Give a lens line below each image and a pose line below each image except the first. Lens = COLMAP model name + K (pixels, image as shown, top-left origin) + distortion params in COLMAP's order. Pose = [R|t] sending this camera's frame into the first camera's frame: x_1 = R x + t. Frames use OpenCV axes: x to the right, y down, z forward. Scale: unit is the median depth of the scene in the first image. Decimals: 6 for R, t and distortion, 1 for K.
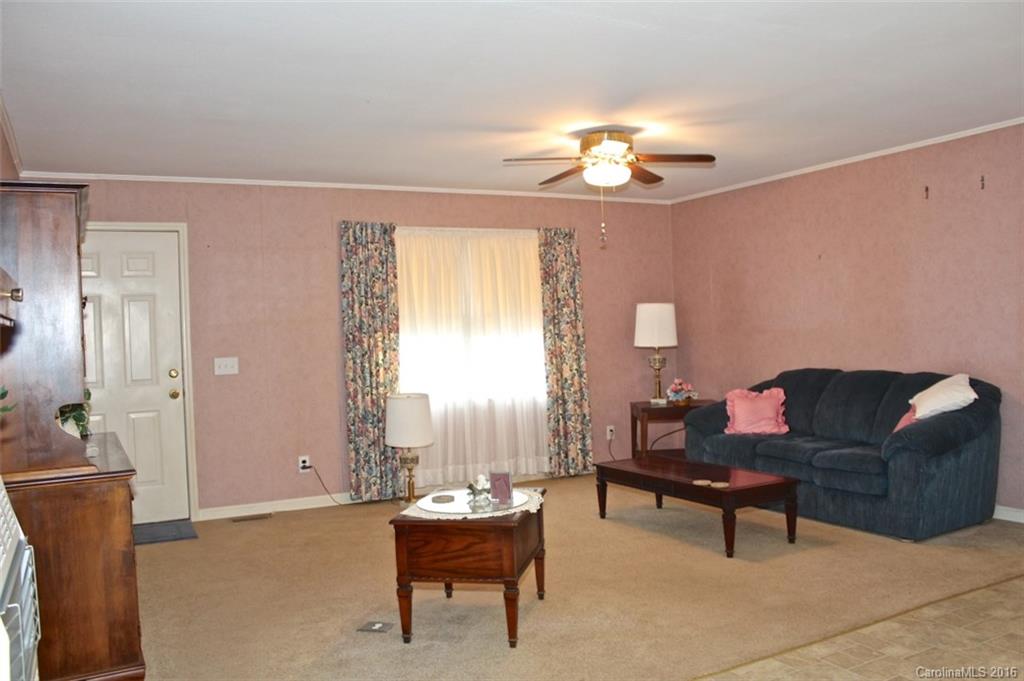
lens RADIAL K [[857.6, 0, 510.5], [0, 857.6, 336.2], [0, 0, 1]] dist [-0.147969, 0.127115]
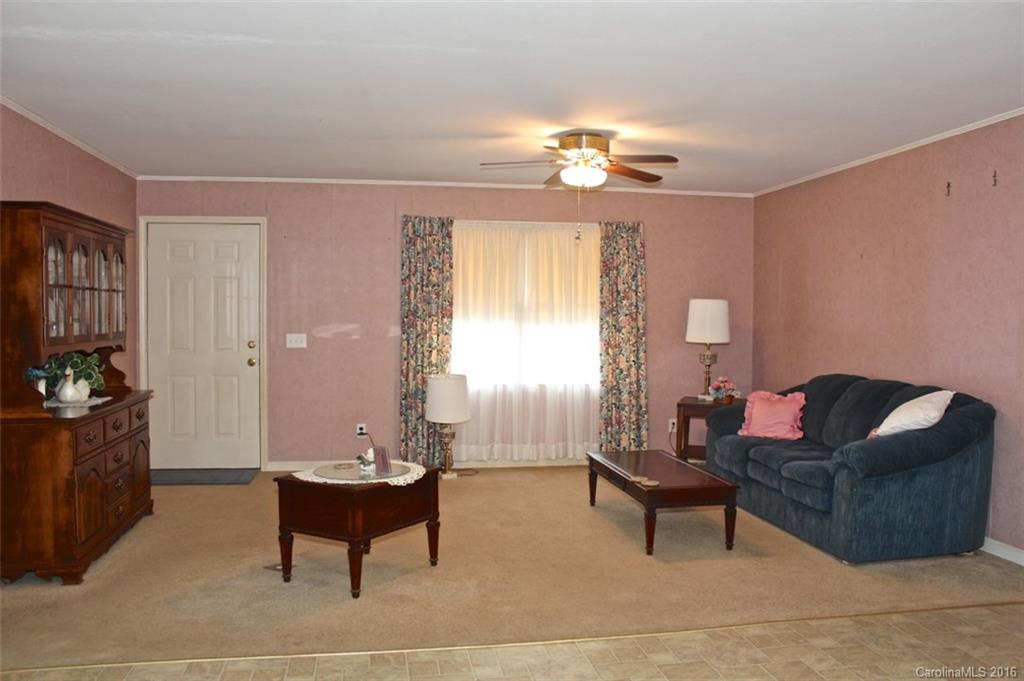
lens RADIAL K [[857.6, 0, 513.1], [0, 857.6, 334.6], [0, 0, 1]] dist [-0.147969, 0.127115]
pose [[0.948625, 0.047759, -0.312779, 0.356944], [-0.041076, 0.998766, 0.027925, -0.020767], [0.313726, -0.013643, 0.949415, -0.014963]]
